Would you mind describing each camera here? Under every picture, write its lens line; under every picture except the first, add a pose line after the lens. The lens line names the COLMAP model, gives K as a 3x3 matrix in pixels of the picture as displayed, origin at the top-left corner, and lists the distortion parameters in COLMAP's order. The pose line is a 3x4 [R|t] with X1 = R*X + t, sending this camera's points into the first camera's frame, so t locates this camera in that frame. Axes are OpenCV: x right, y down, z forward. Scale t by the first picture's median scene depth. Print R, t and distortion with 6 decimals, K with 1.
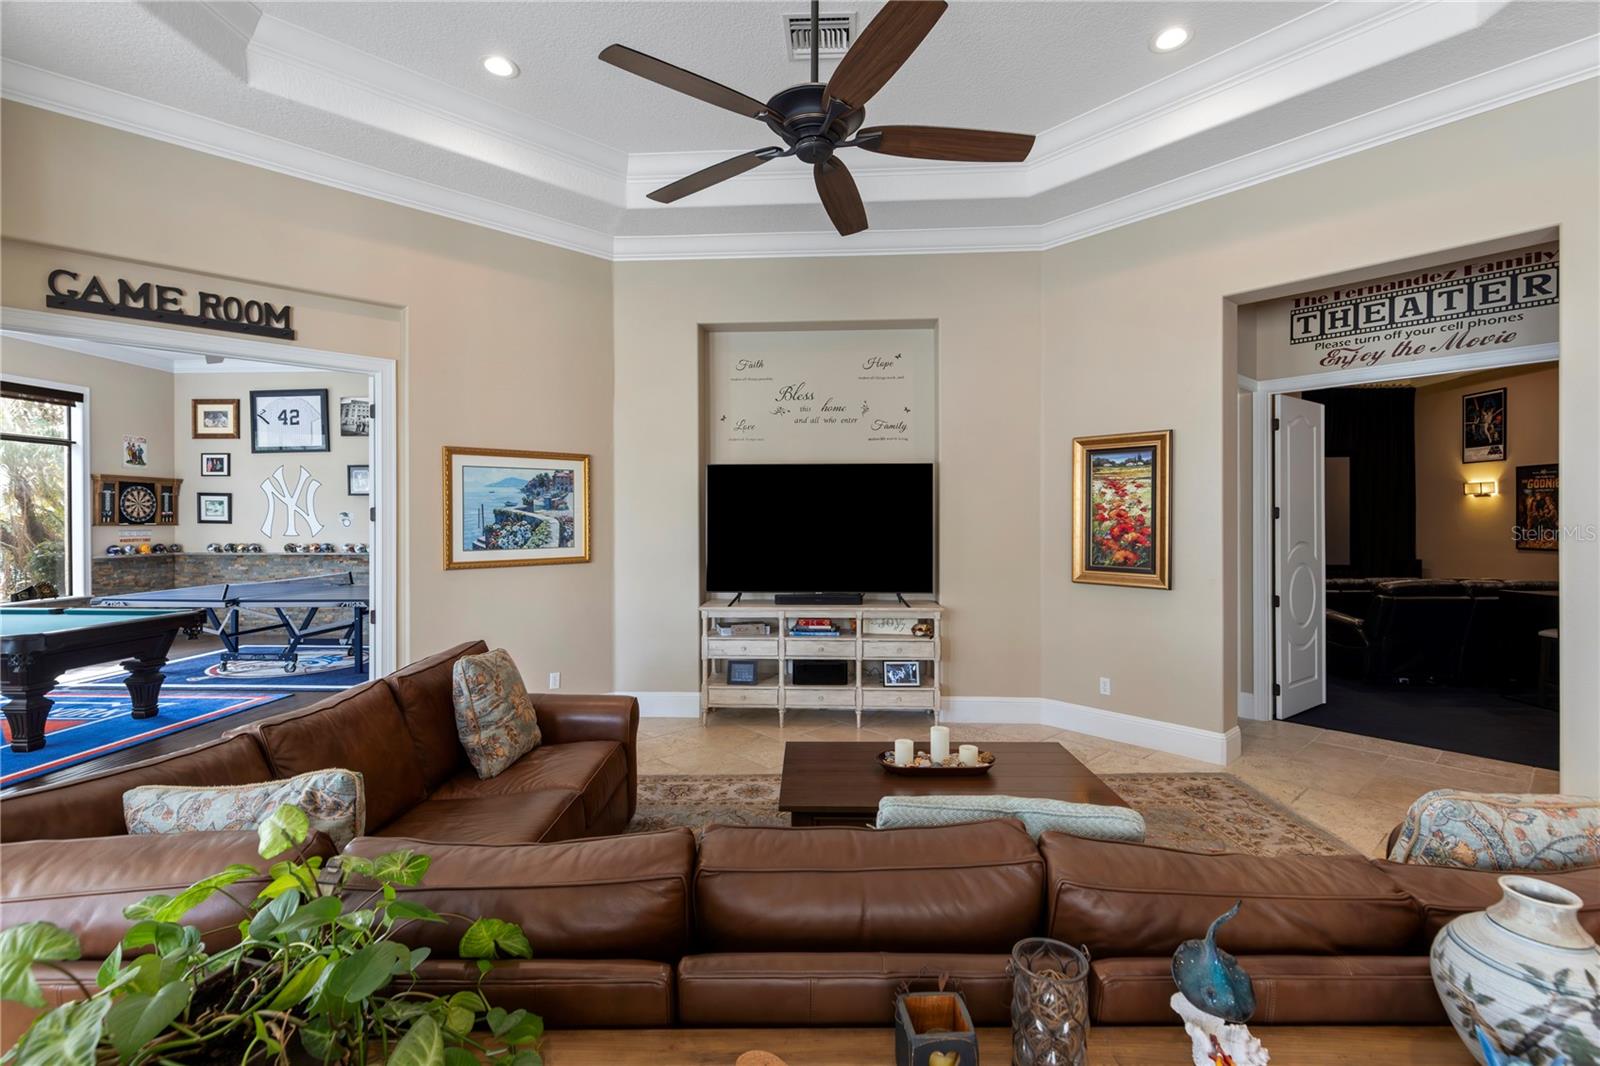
lens RADIAL K [[722.3, 0, 802.5], [0, 722.3, 524.7], [0, 0, 1]] dist [0.005052, 0.000338]
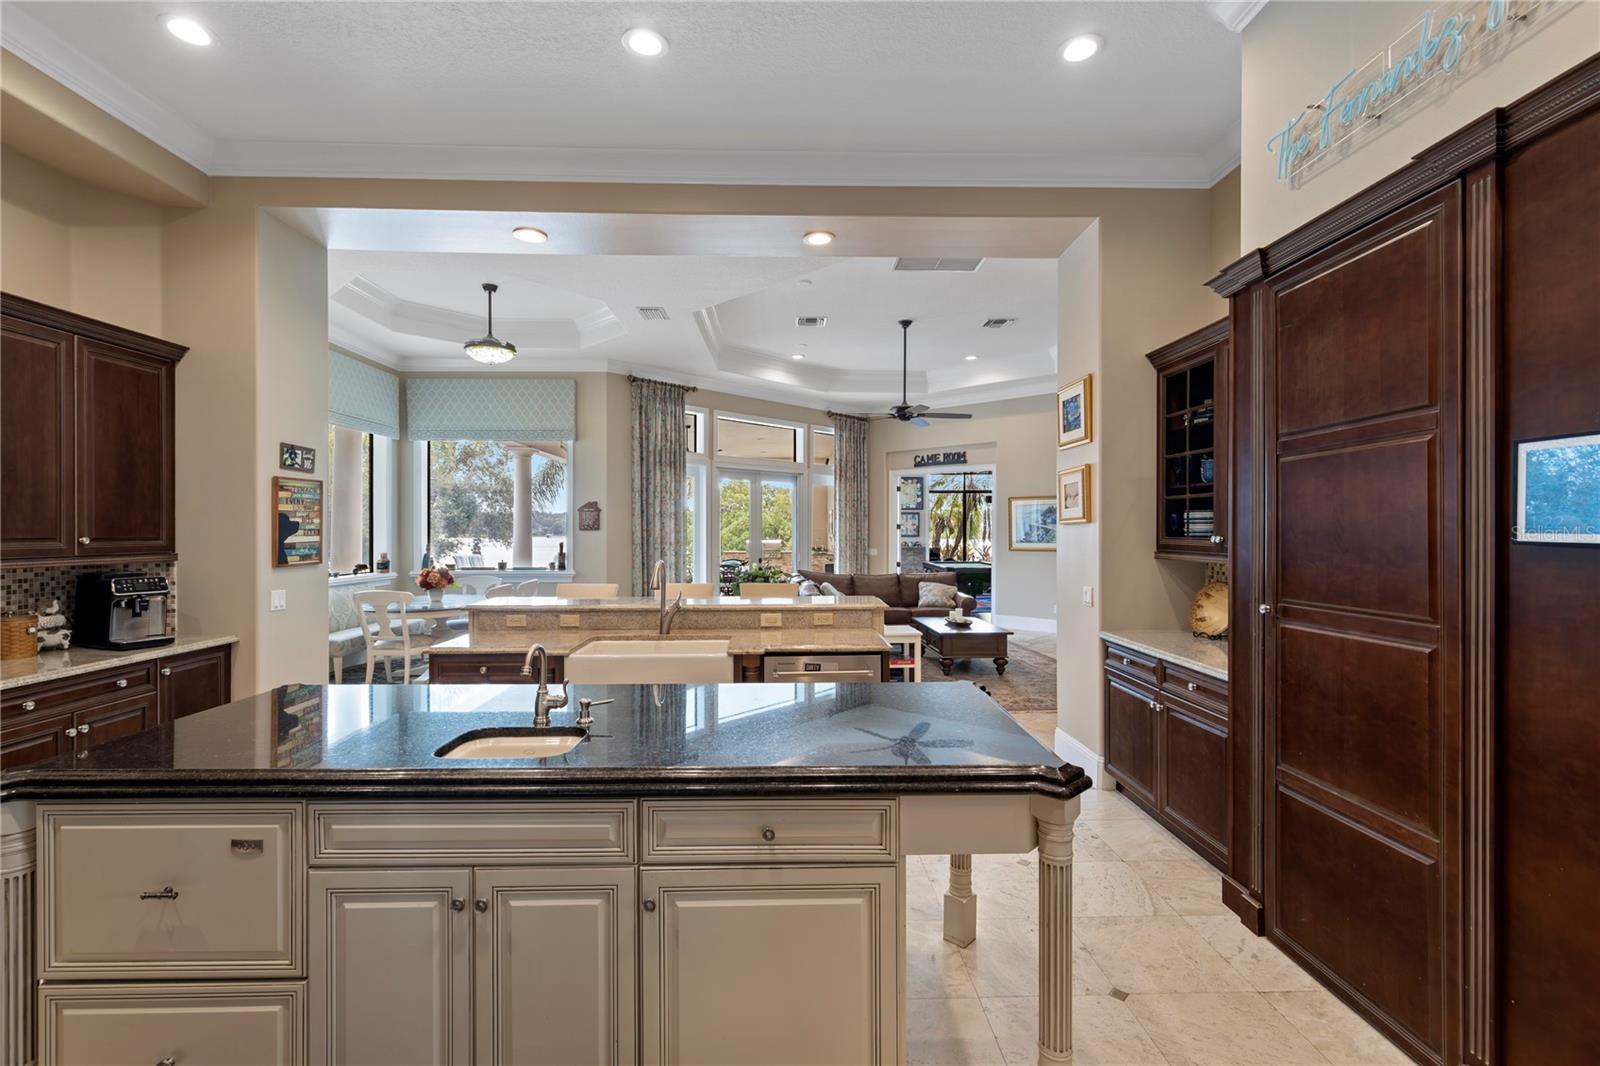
lens RADIAL K [[722.3, 0, 796.7], [0, 722.3, 528.5], [0, 0, 1]] dist [0.005052, 0.000338]
pose [[0.082392, 0.001256, -0.996599, 1.160221], [-0.004758, 0.999988, 0.000867, -0.005077], [0.996589, 0.004671, 0.082397, 0.084114]]
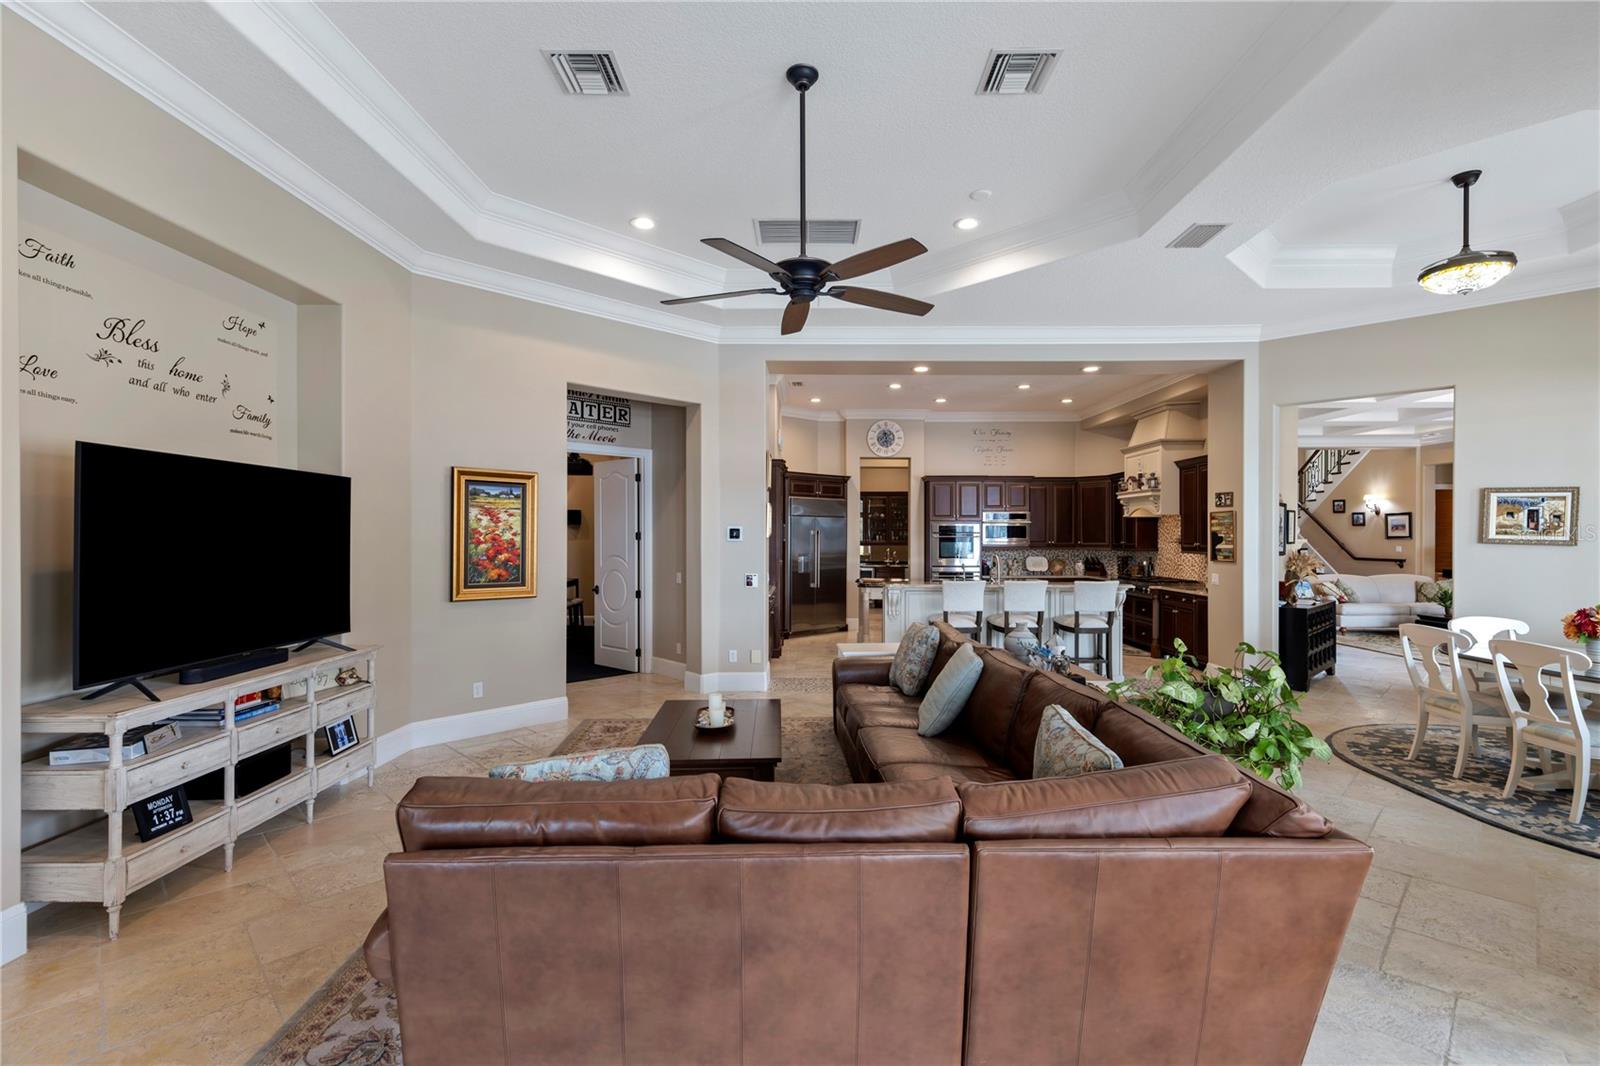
lens RADIAL K [[722.3, 0, 804.5], [0, 722.3, 533.5], [0, 0, 1]] dist [0.005052, 0.000338]
pose [[-0.058756, 0.004109, 0.998264, -0.510807], [0.003315, 0.999987, -0.003921, -0.010509], [-0.998267, 0.003078, -0.058769, 0.384300]]
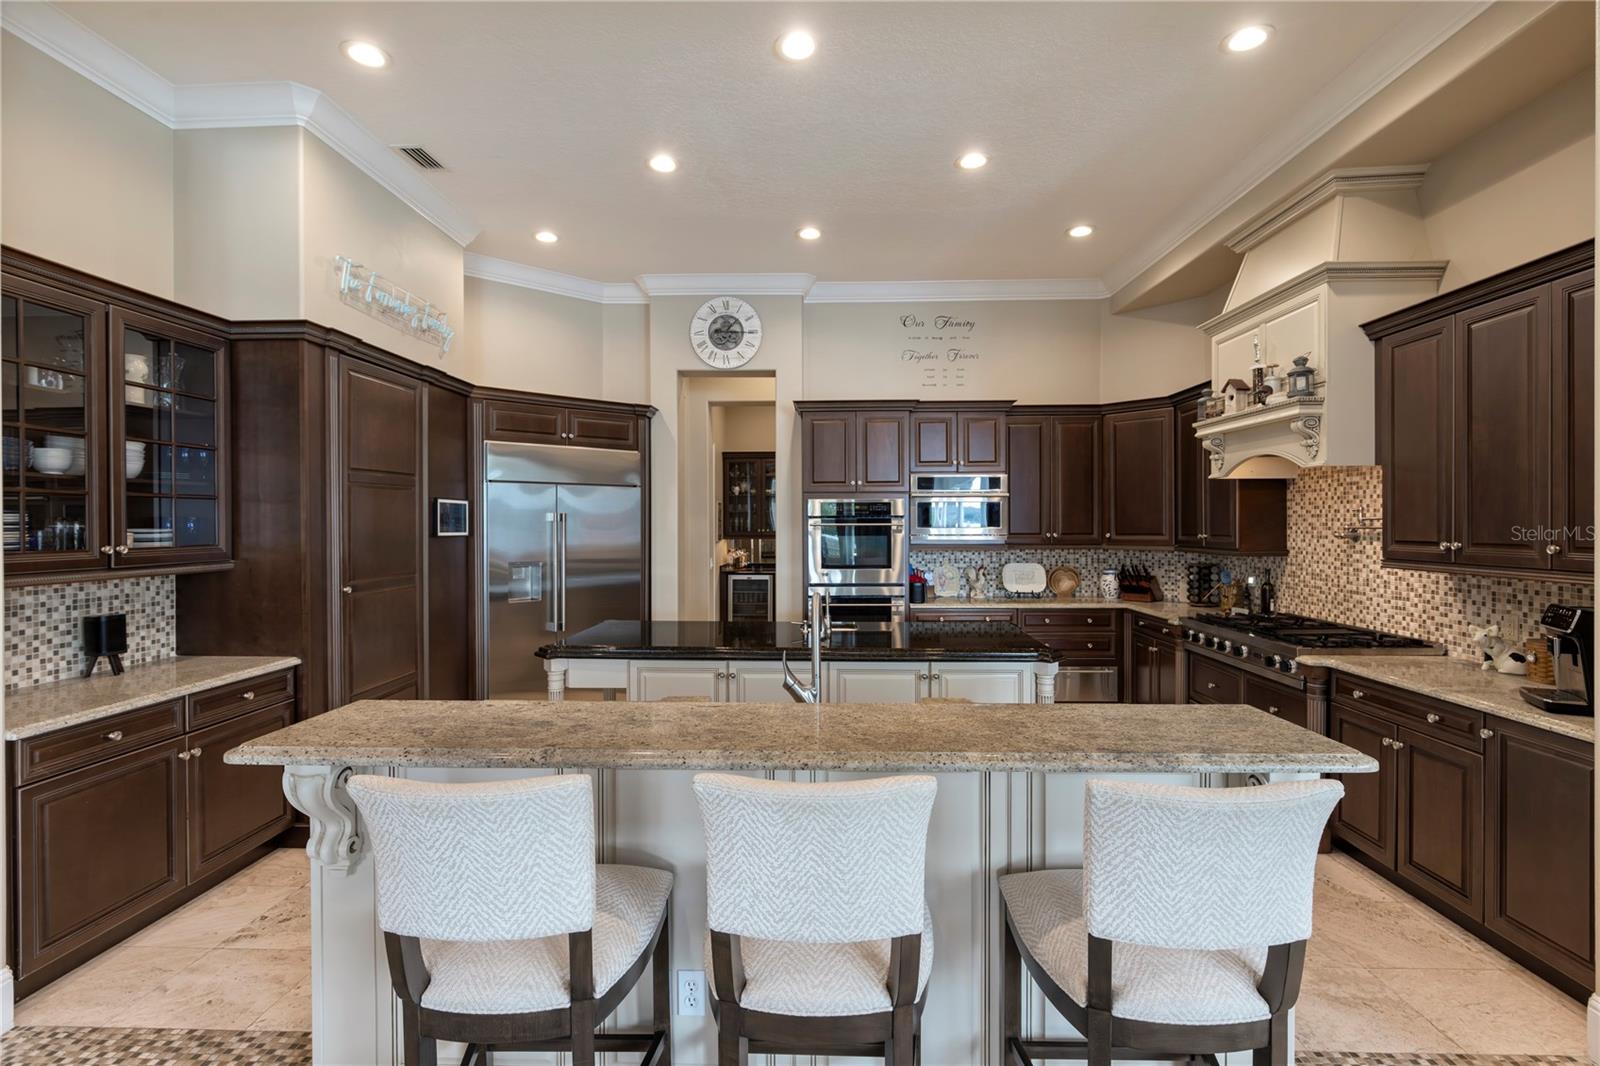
lens RADIAL K [[753.7, 0, 804.1], [0, 753.7, 527.5], [0, 0, 1]] dist [0.003185, -0.001703]
pose [[-0.039065, -0.004230, 0.999228, 0.254972], [0.007193, 0.999964, 0.004514, -0.009952], [-0.999211, 0.007364, -0.039033, 0.040961]]
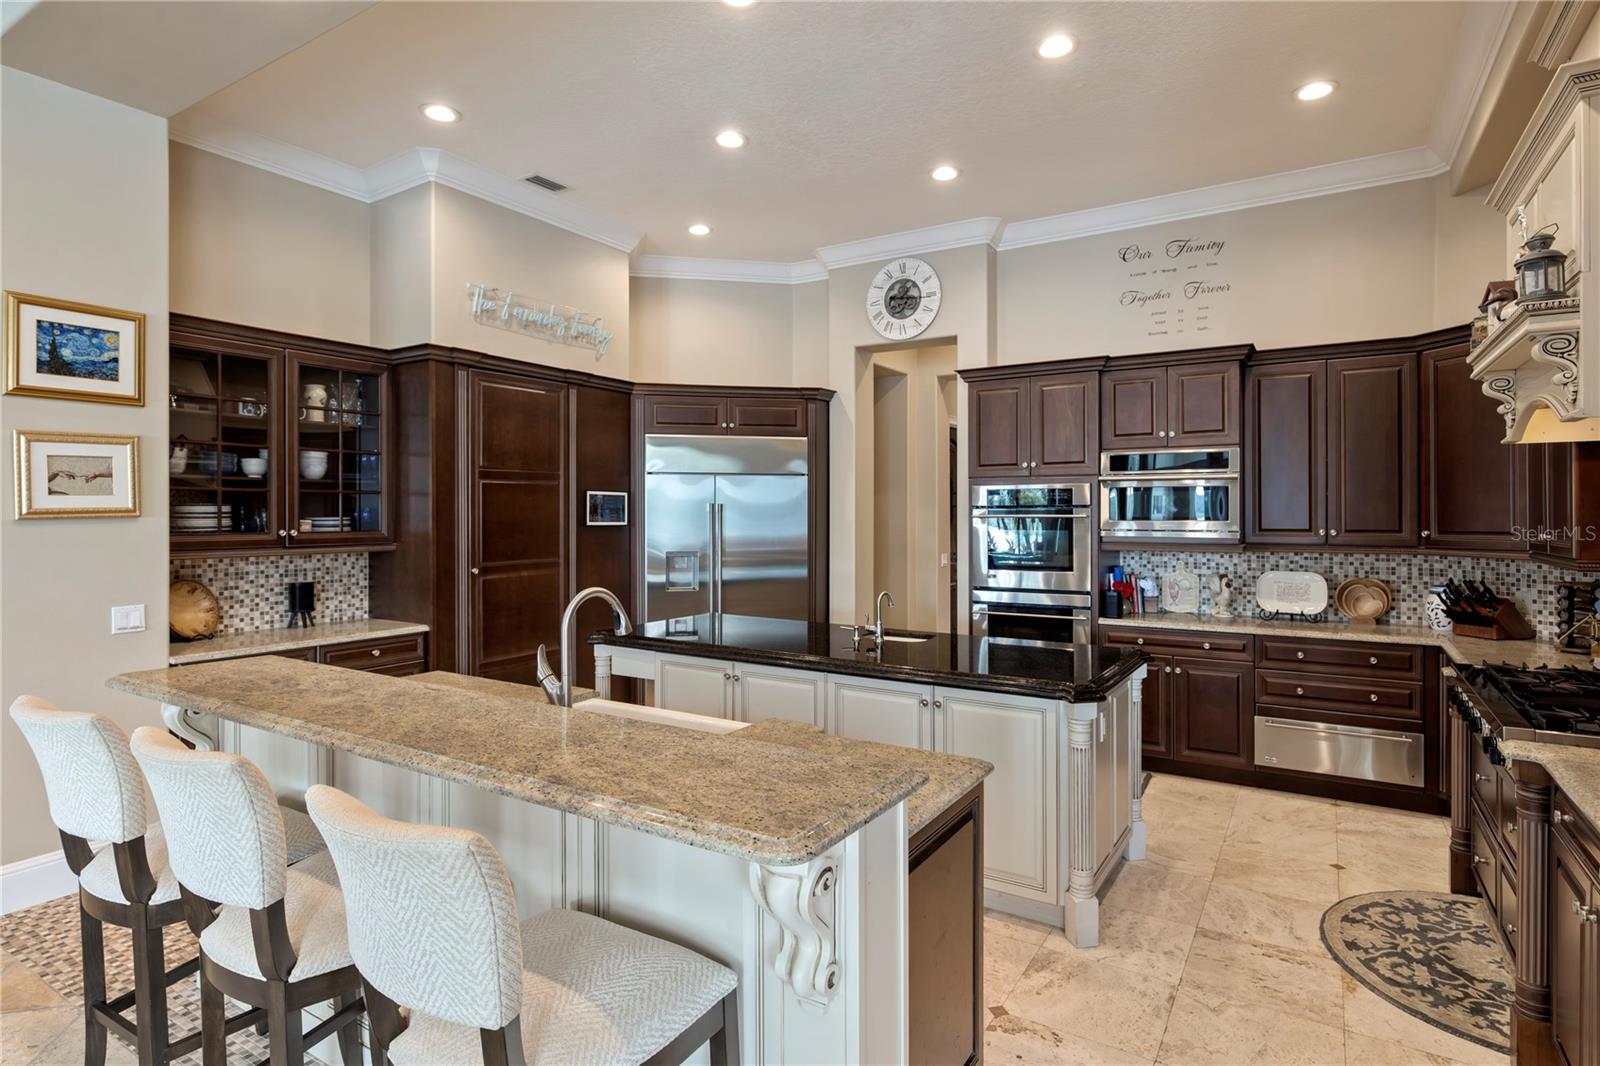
lens RADIAL K [[865.4, 0, 800.3], [0, 865.4, 512.7], [0, 0, 1]] dist [0.008721, -0.009571]
pose [[0.476109, 0.006236, 0.879364, 0.305569], [0.003142, 0.999956, -0.008792, -0.006275], [-0.879381, 0.006949, 0.476069, -0.237865]]
